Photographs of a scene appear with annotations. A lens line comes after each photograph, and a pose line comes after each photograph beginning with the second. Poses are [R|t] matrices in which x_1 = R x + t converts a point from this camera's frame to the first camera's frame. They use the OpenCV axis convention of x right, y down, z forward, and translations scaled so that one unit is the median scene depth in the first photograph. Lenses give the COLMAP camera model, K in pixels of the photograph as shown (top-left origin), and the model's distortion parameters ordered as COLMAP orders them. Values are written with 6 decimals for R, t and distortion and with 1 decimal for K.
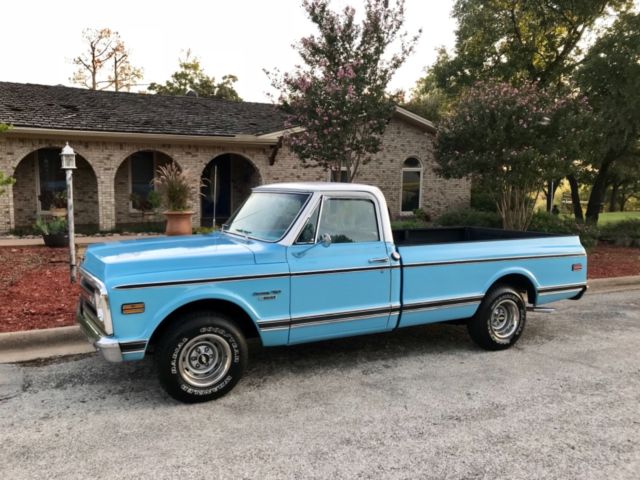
lens RADIAL K [[524.4, 0, 320.7], [0, 524.4, 241.7], [0, 0, 1]] dist [0.014560, 0.008154]
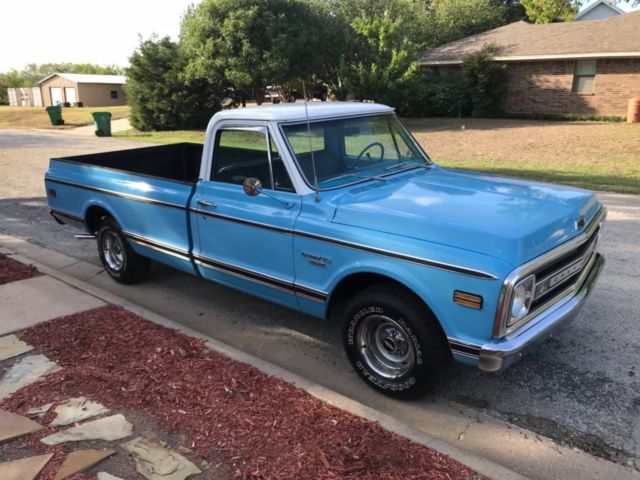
lens RADIAL K [[521.2, 0, 317.0], [0, 521.2, 236.5], [0, 0, 1]] dist [0.010389, 0.007051]
pose [[-0.365449, -0.262446, 0.893067, -0.783753], [0.110353, 0.940448, 0.321527, -0.177032], [-0.924267, 0.216054, -0.314724, 1.272621]]
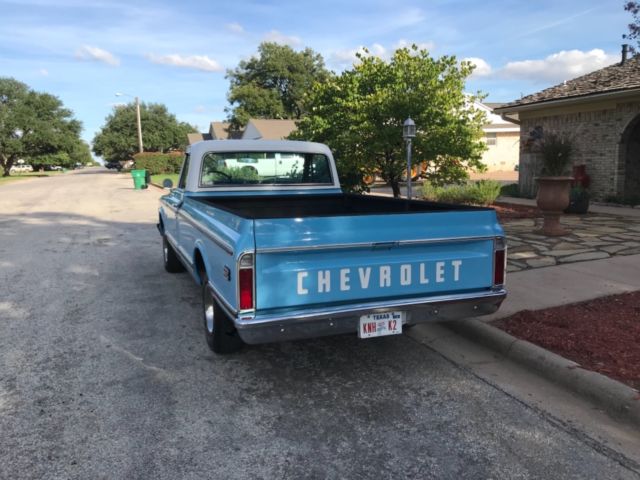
lens RADIAL K [[530.7, 0, 311.2], [0, 530.7, 239.5], [0, 0, 1]] dist [0.017286, 0.001669]
pose [[-0.122915, 0.132252, -0.983566, 1.097817], [-0.094894, 0.984973, 0.144300, -0.078202], [0.987870, 0.111071, -0.108518, 1.243397]]
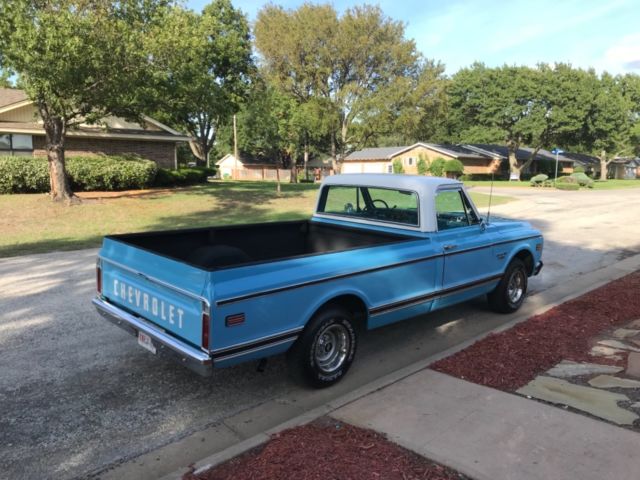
lens RADIAL K [[521.2, 0, 317.0], [0, 521.2, 236.5], [0, 0, 1]] dist [0.010389, 0.007051]
pose [[-0.963791, 0.010990, -0.266432, 0.435833], [-0.056298, 0.968242, 0.243593, -0.246443], [0.260647, 0.249772, -0.932565, 2.021894]]
